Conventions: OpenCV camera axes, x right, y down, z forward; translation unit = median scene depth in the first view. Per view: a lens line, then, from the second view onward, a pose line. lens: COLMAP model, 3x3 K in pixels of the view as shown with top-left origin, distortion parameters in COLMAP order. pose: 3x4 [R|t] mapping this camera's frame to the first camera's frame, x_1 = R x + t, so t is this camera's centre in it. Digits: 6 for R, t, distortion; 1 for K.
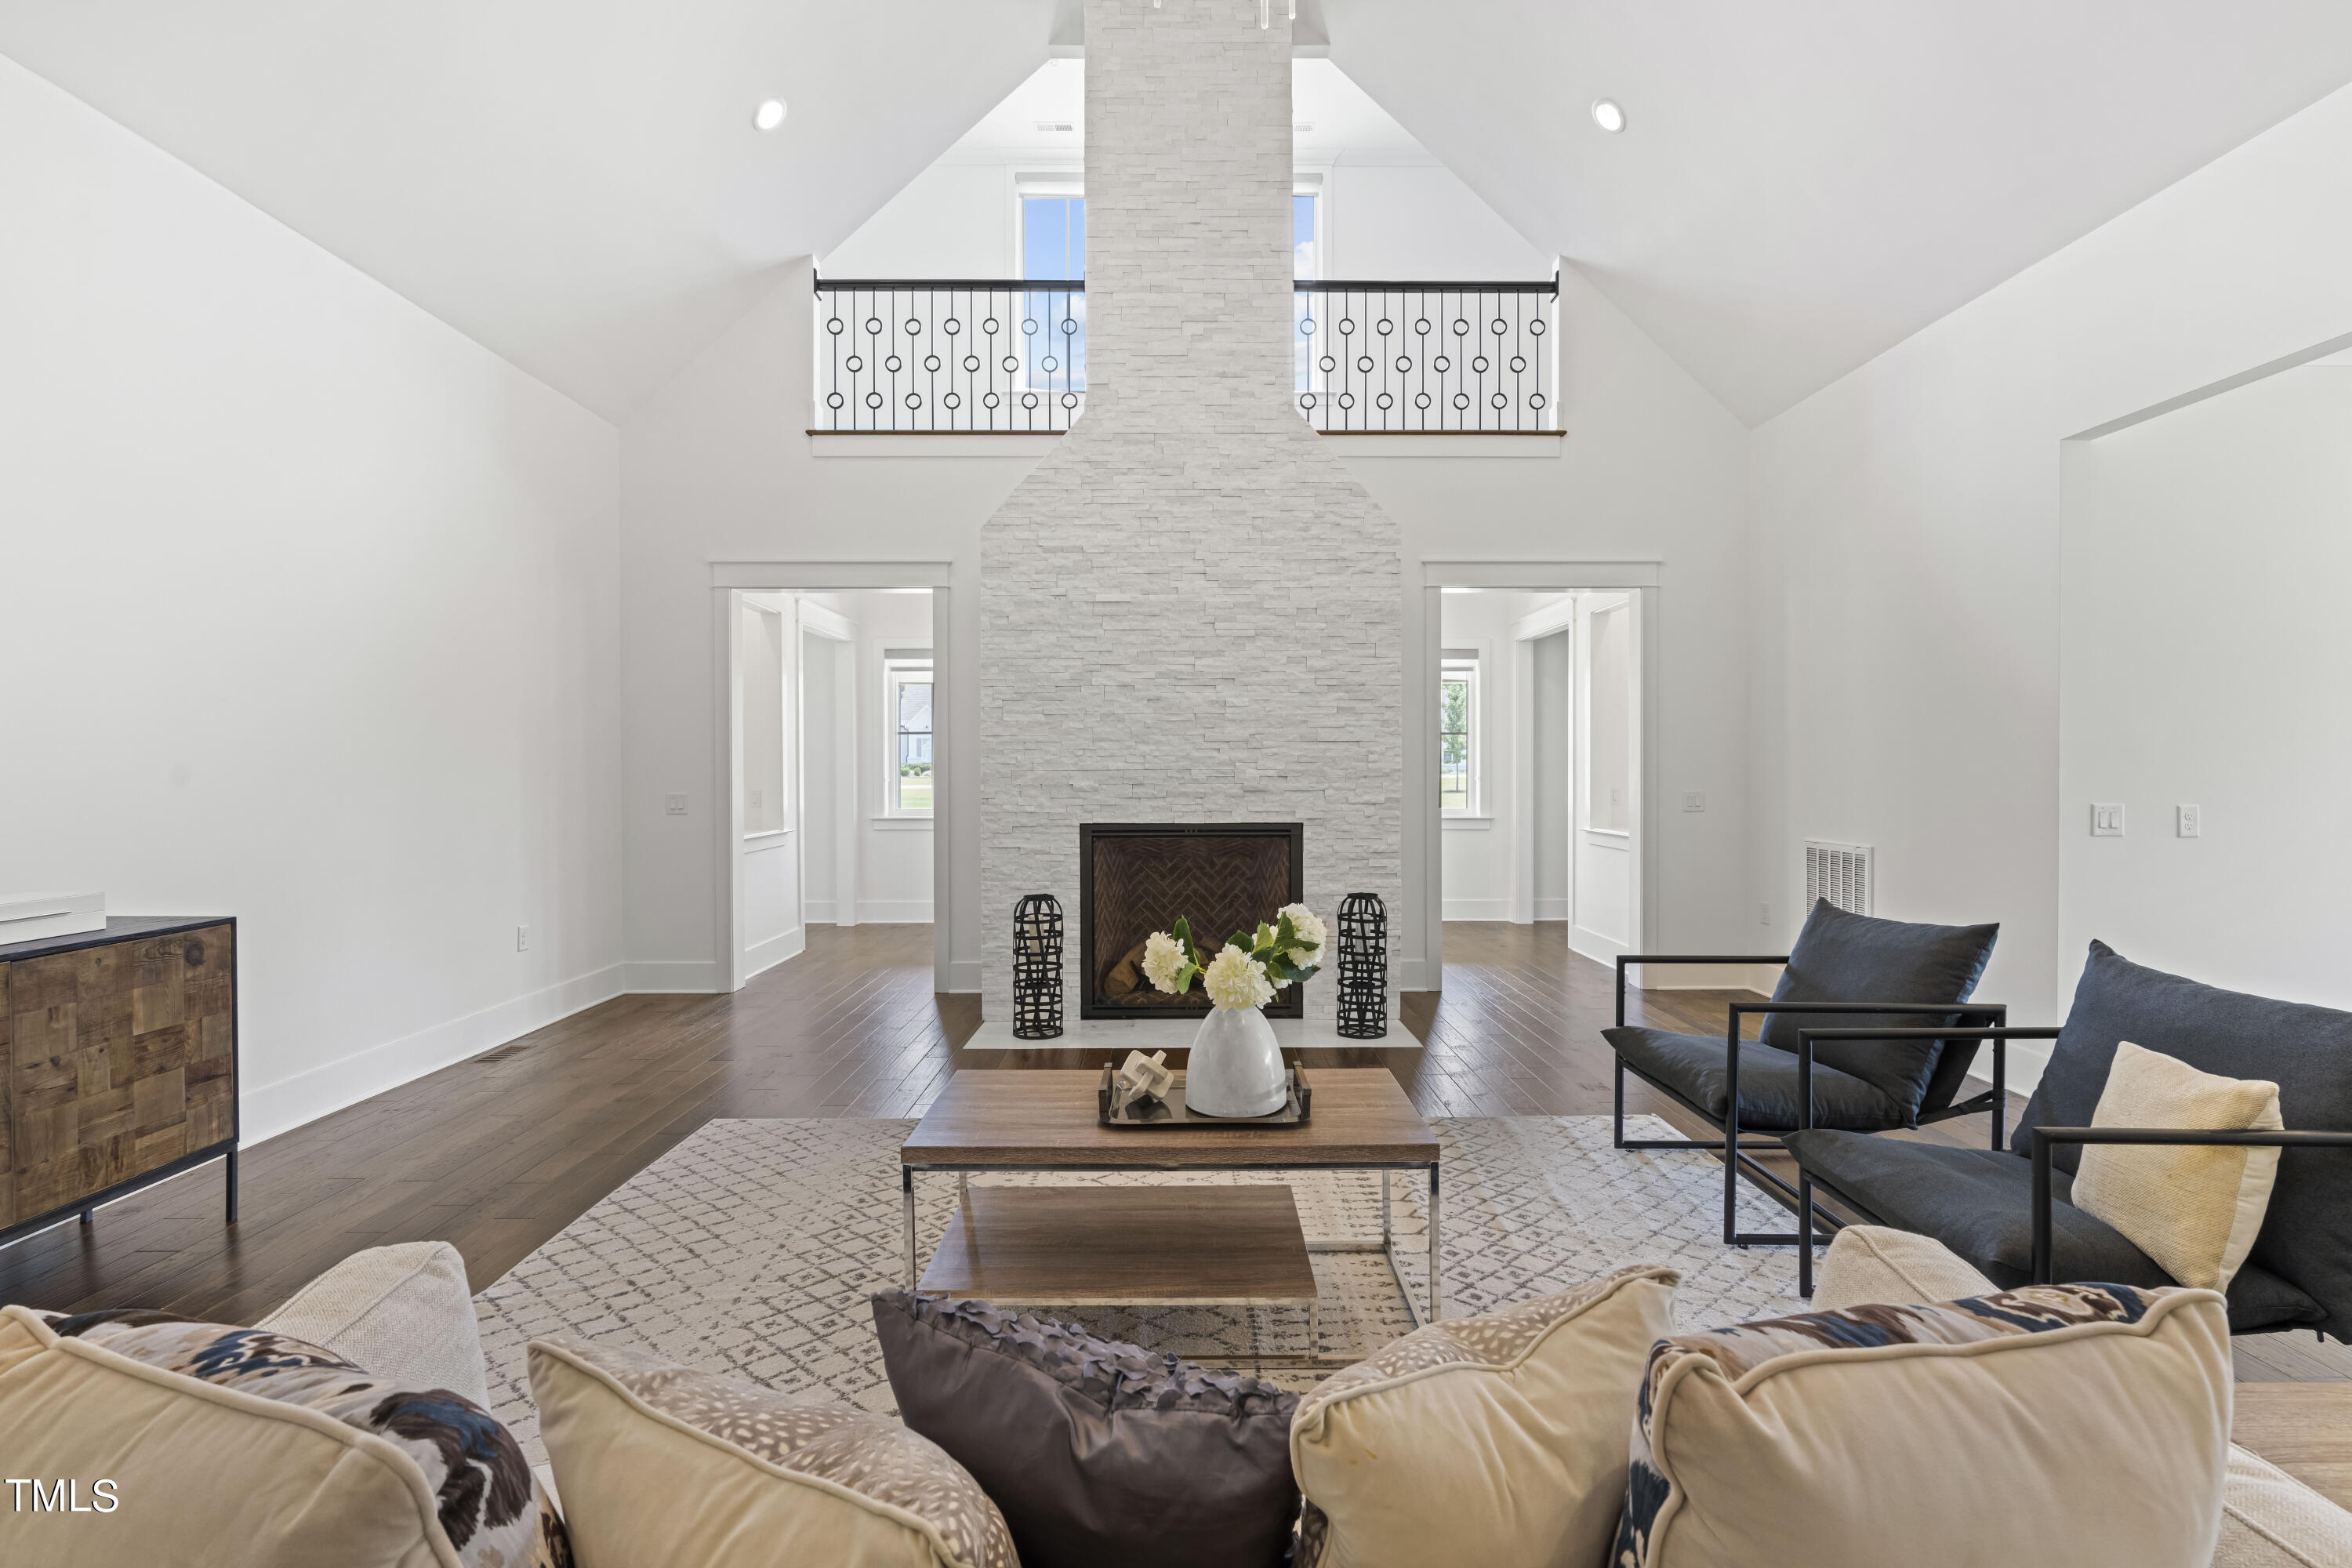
lens RADIAL K [[1064.4, 0, 1187.8], [0, 1064.4, 782.5], [0, 0, 1]] dist [-0.015606, 0.008936]
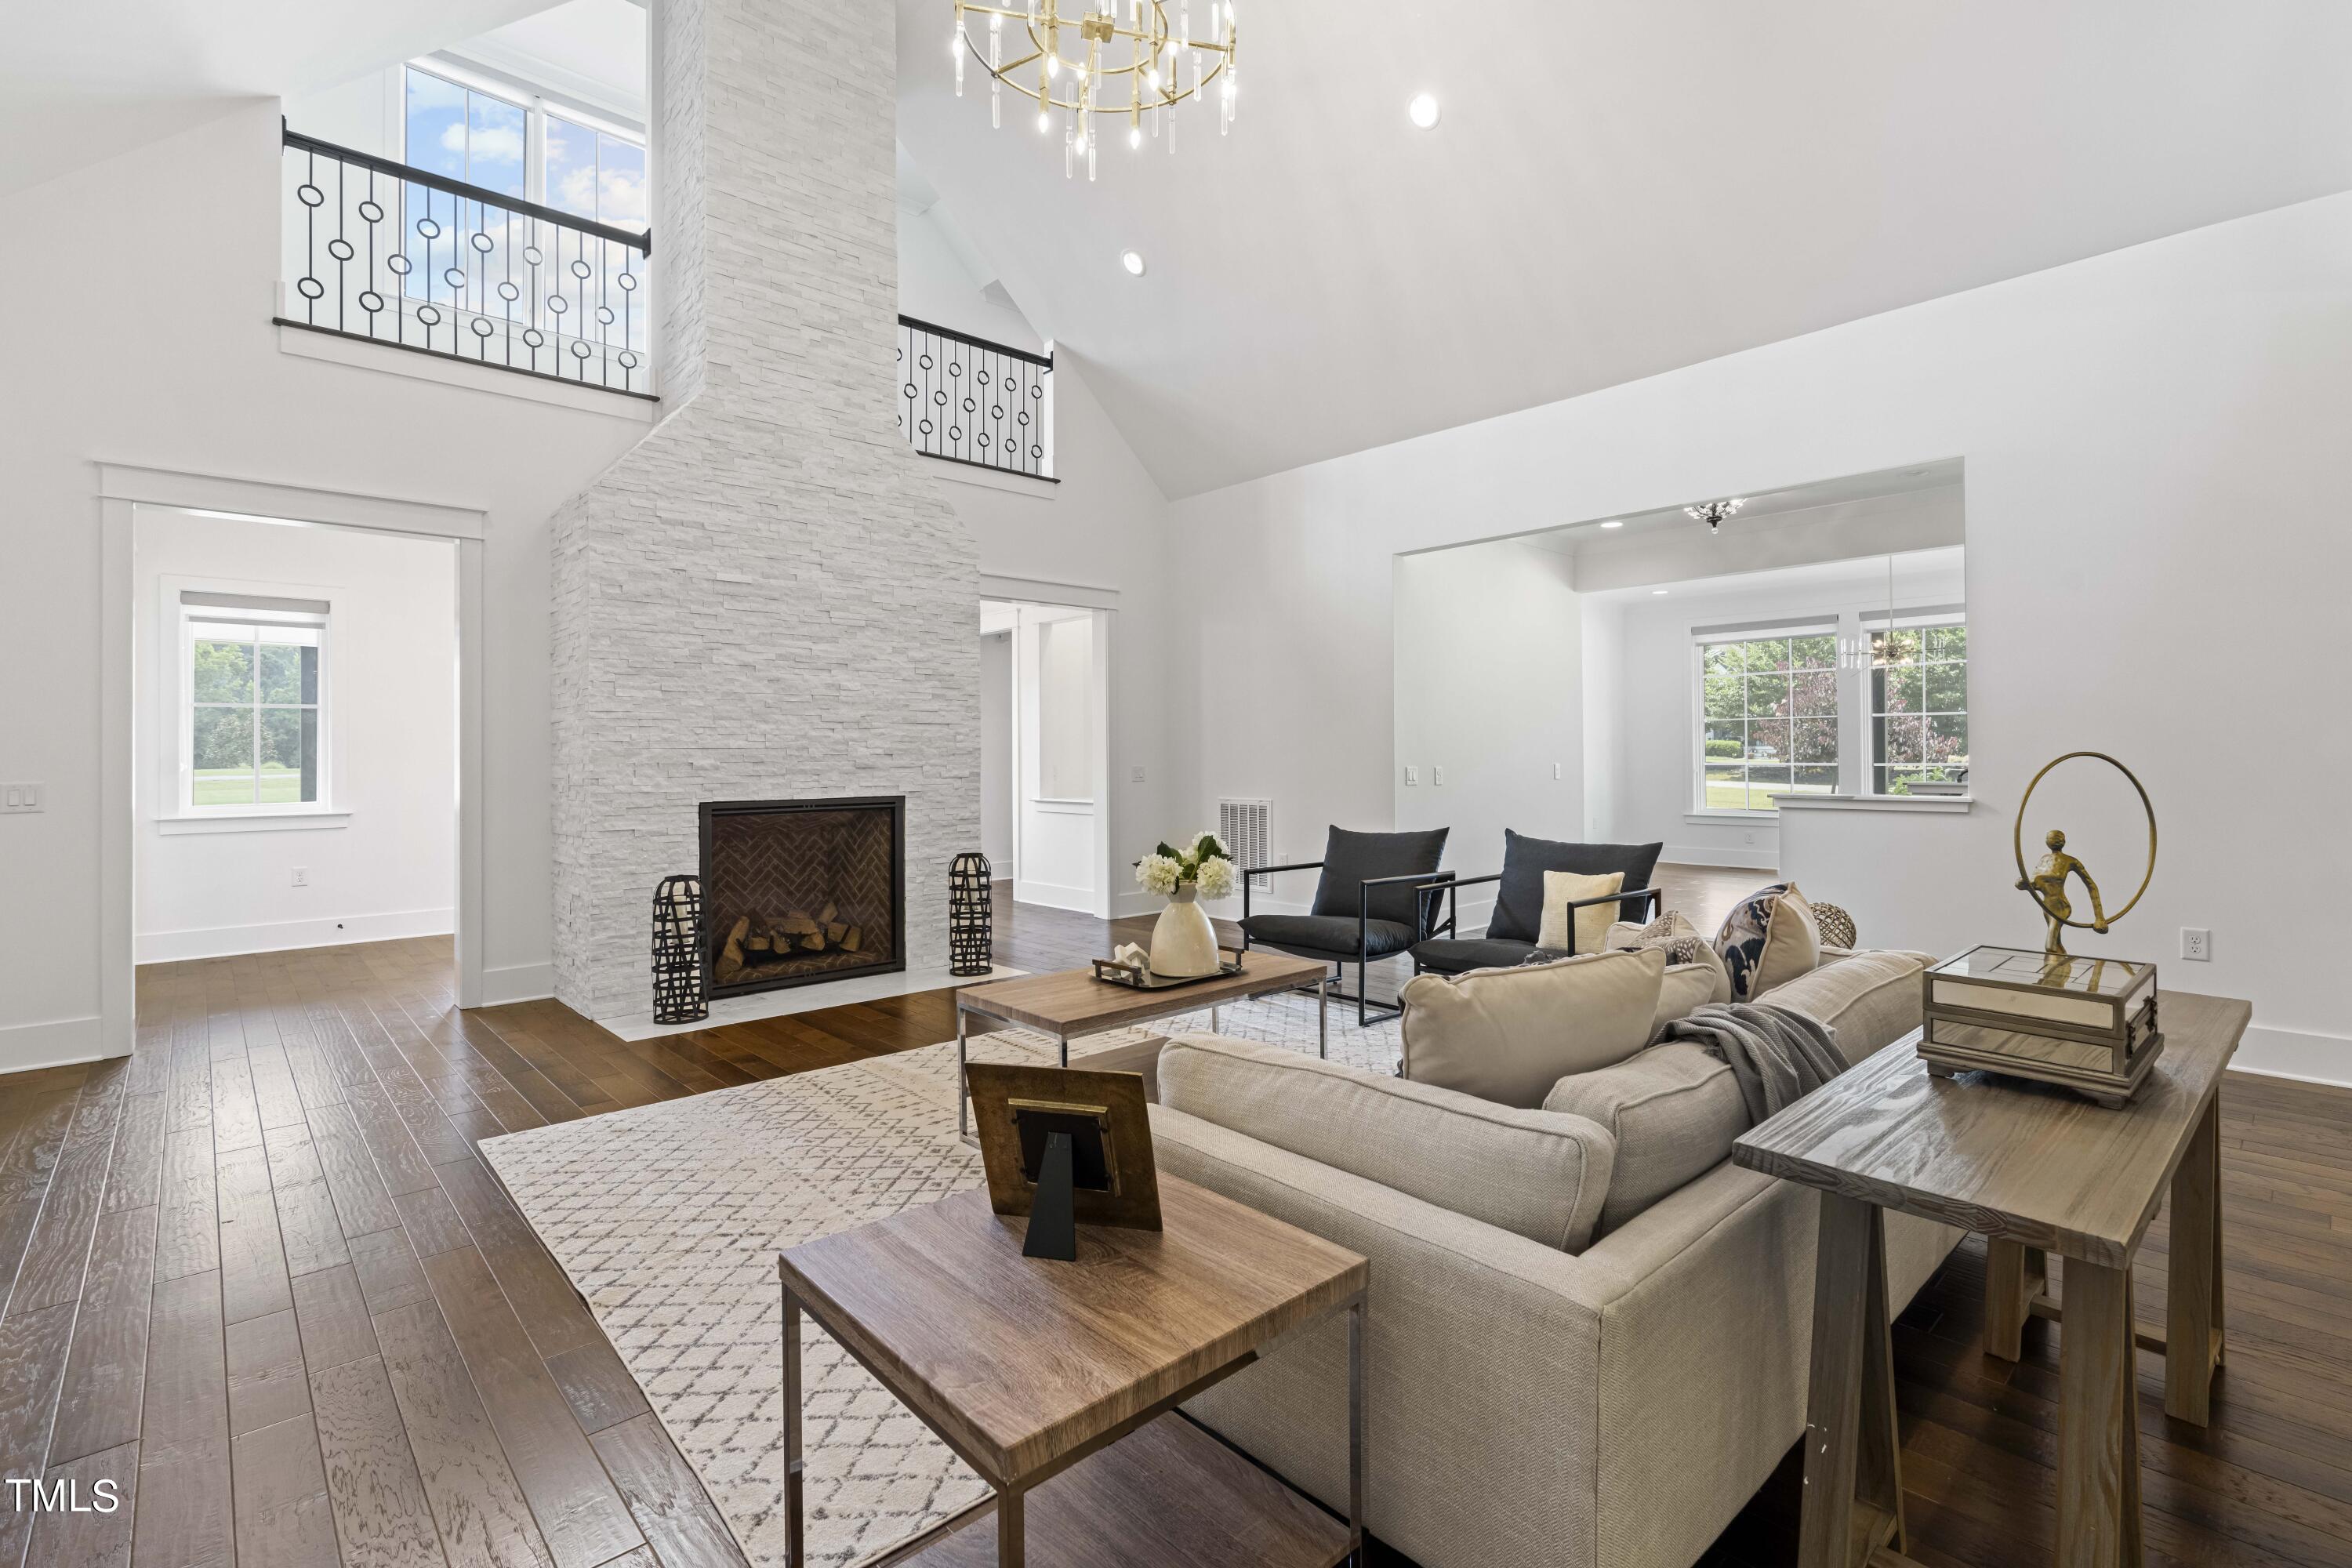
lens RADIAL K [[1077.6, 0, 1176.2], [0, 1077.6, 755.3], [0, 0, 1]] dist [-0.014506, 0.010567]
pose [[0.742660, -0.002626, 0.669664, -0.442148], [0.014436, 0.999823, -0.012088, 0.013251], [-0.669513, 0.018644, 0.742566, -0.036592]]
